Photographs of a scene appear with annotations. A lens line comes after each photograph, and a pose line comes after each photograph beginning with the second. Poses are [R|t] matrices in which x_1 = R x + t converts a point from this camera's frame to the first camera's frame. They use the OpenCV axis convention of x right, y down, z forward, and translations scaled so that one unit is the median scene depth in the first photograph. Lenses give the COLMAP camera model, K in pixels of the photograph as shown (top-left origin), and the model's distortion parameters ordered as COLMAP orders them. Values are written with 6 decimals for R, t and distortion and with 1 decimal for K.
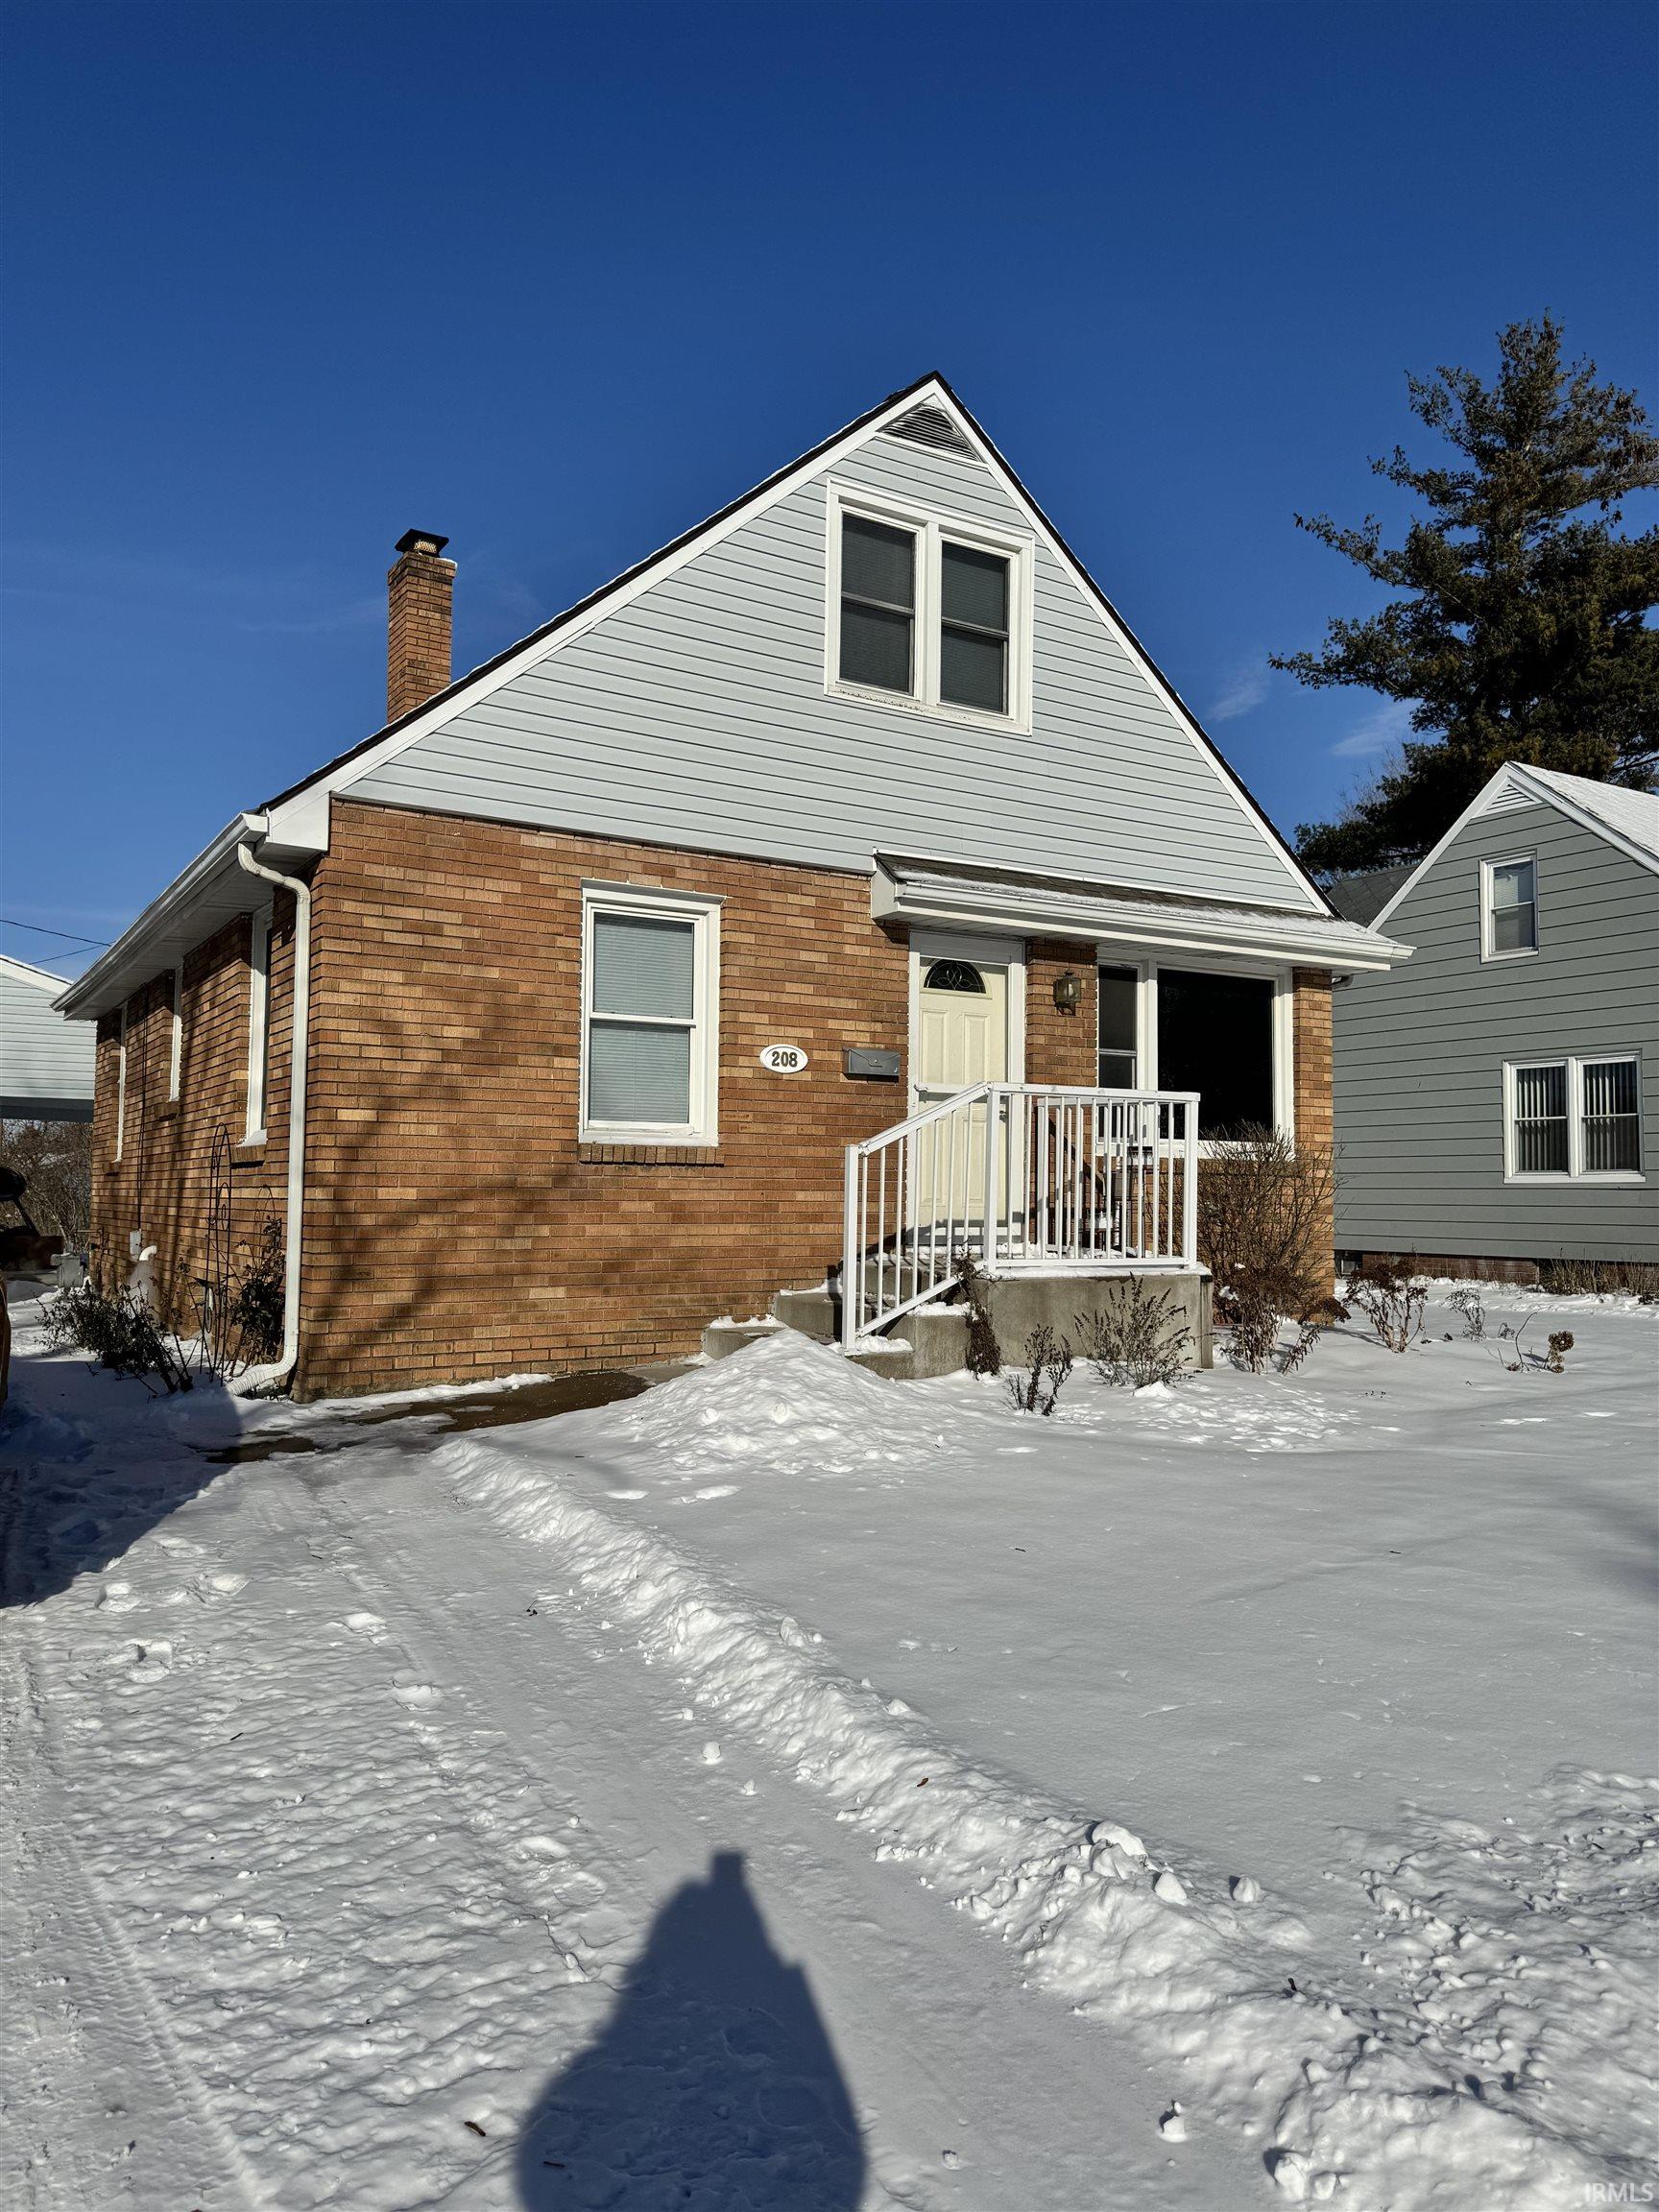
lens RADIAL K [[1565.9, 0, 829.5], [0, 1565.9, 1106.0], [0, 0, 1]] dist [0.078732, -0.148674]
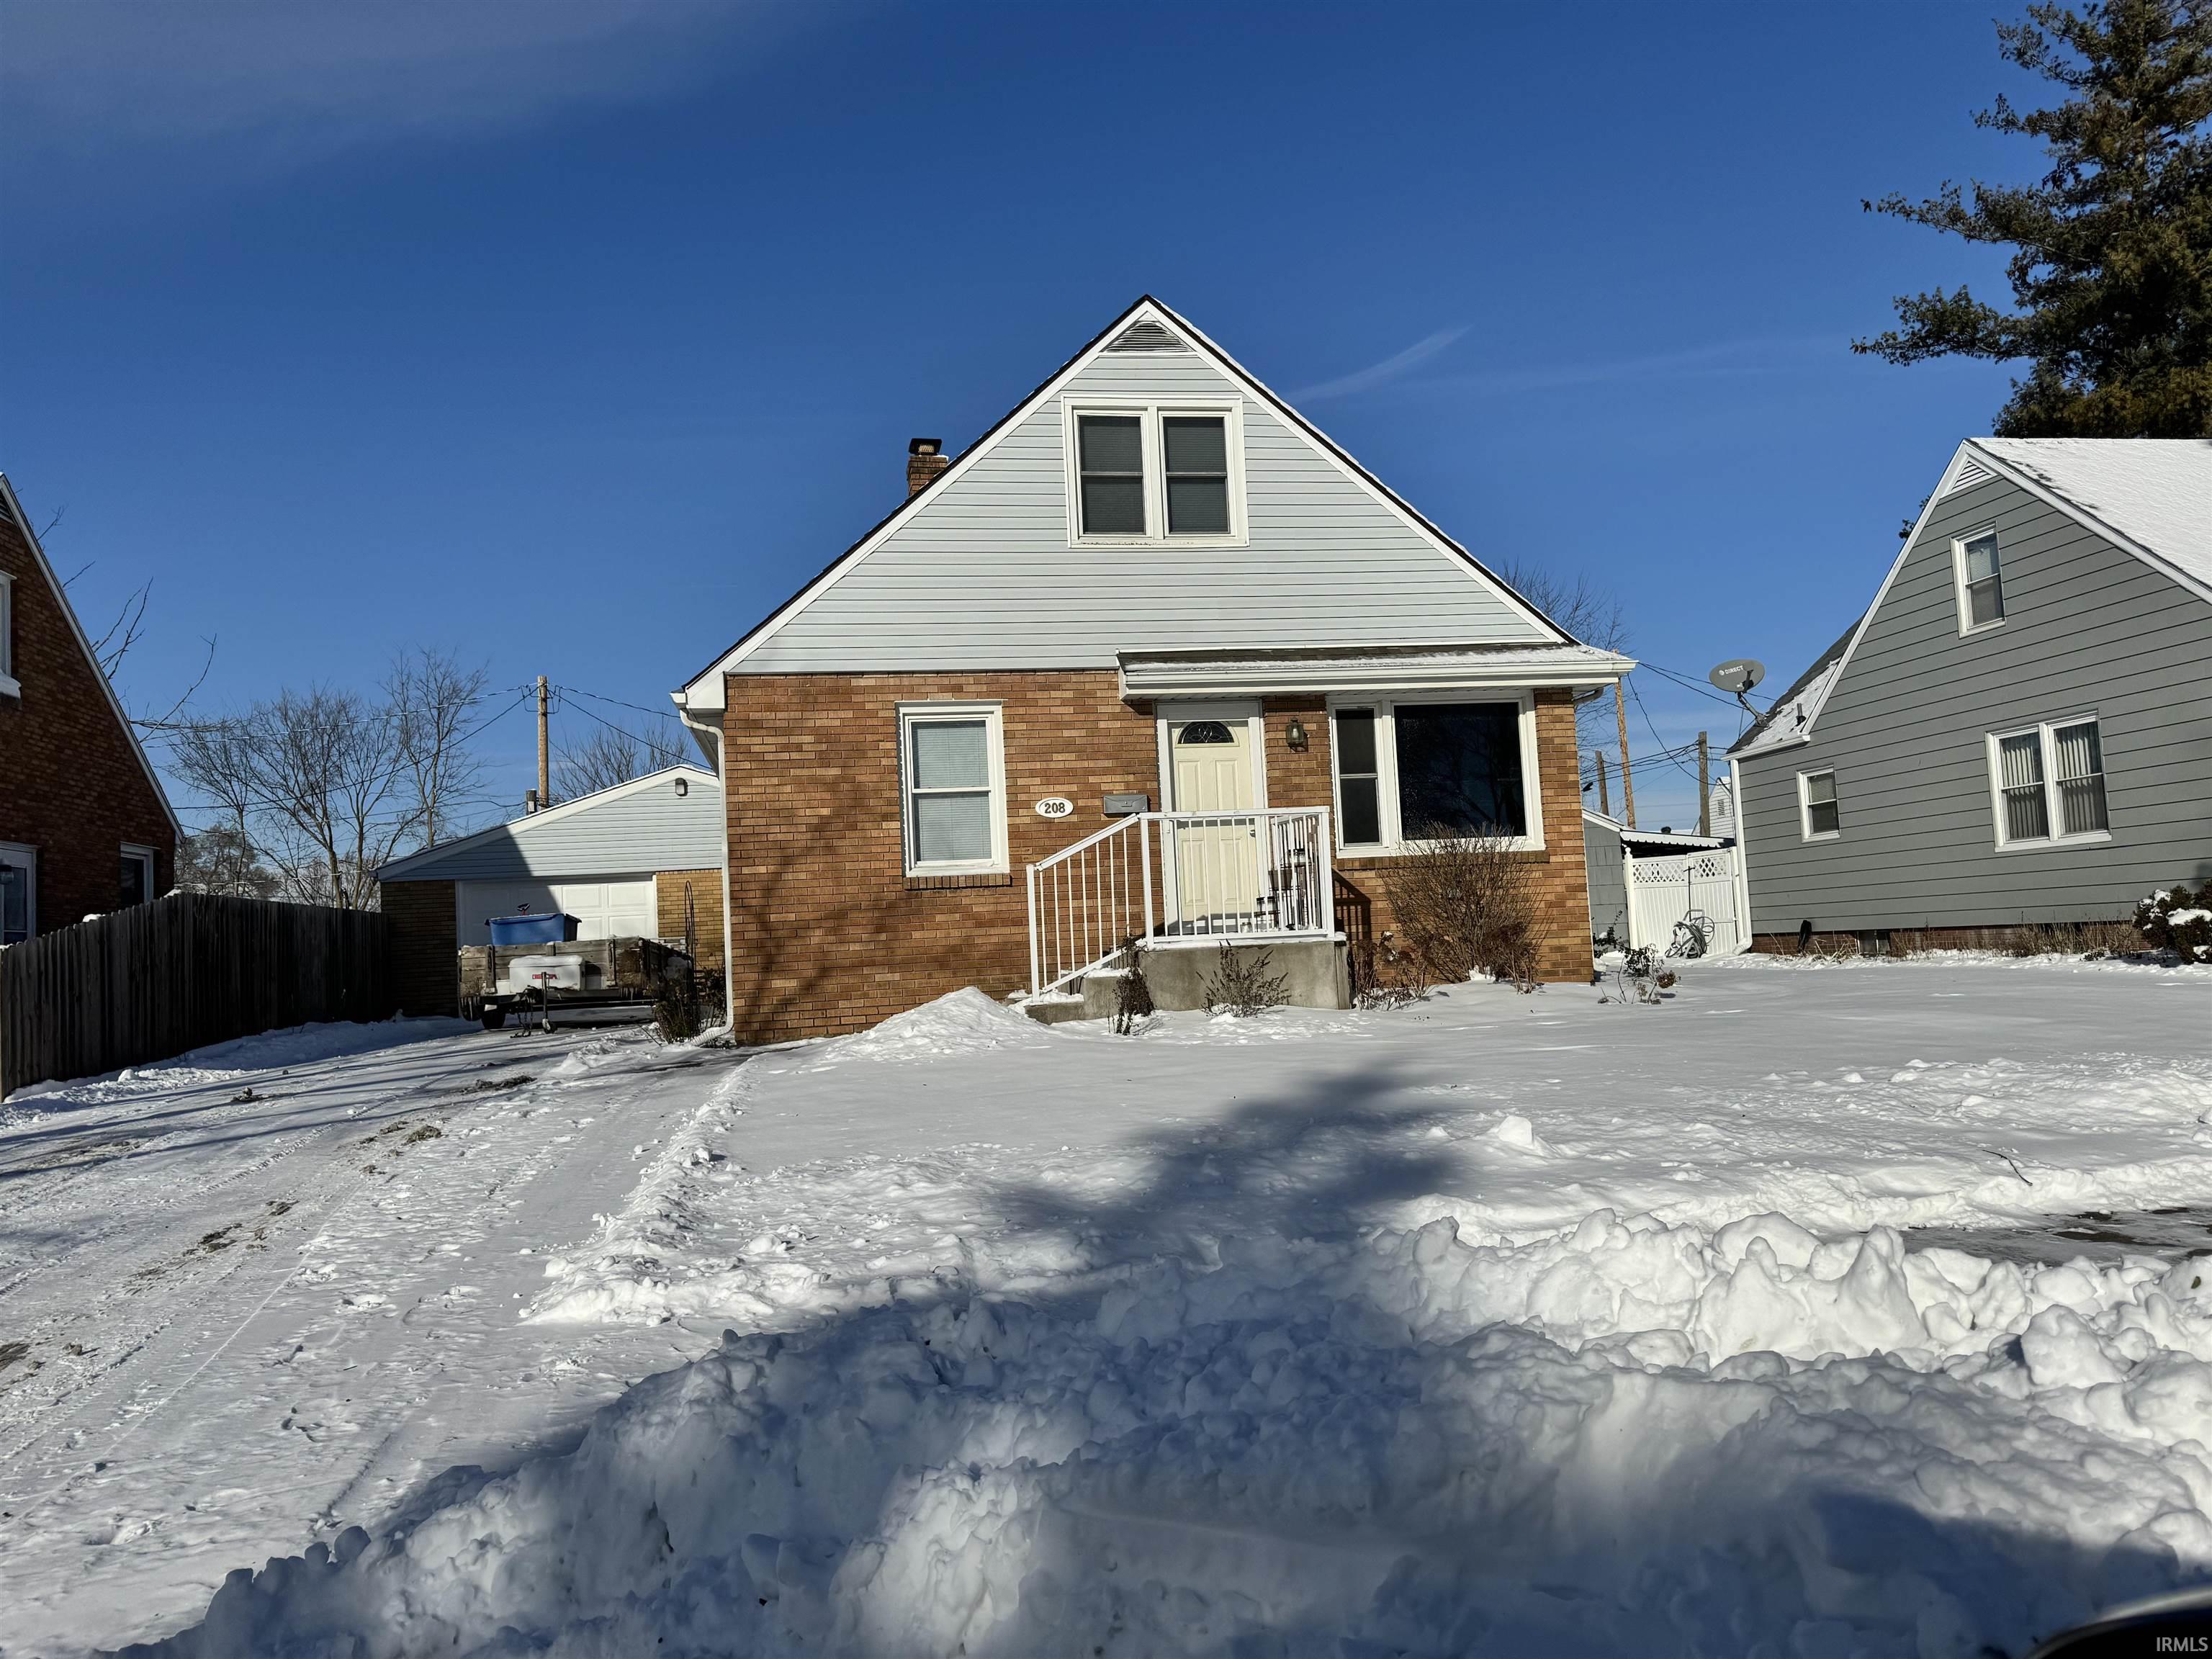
lens RADIAL K [[1580.2, 0, 1106.0], [0, 1580.2, 829.5], [0, 0, 1]] dist [0.040493, -0.045333]
pose [[0.926014, -0.084848, -0.367829, 0.503173], [0.080310, 0.996386, -0.027657, 0.030738], [0.368847, -0.003930, 0.929482, -0.292090]]
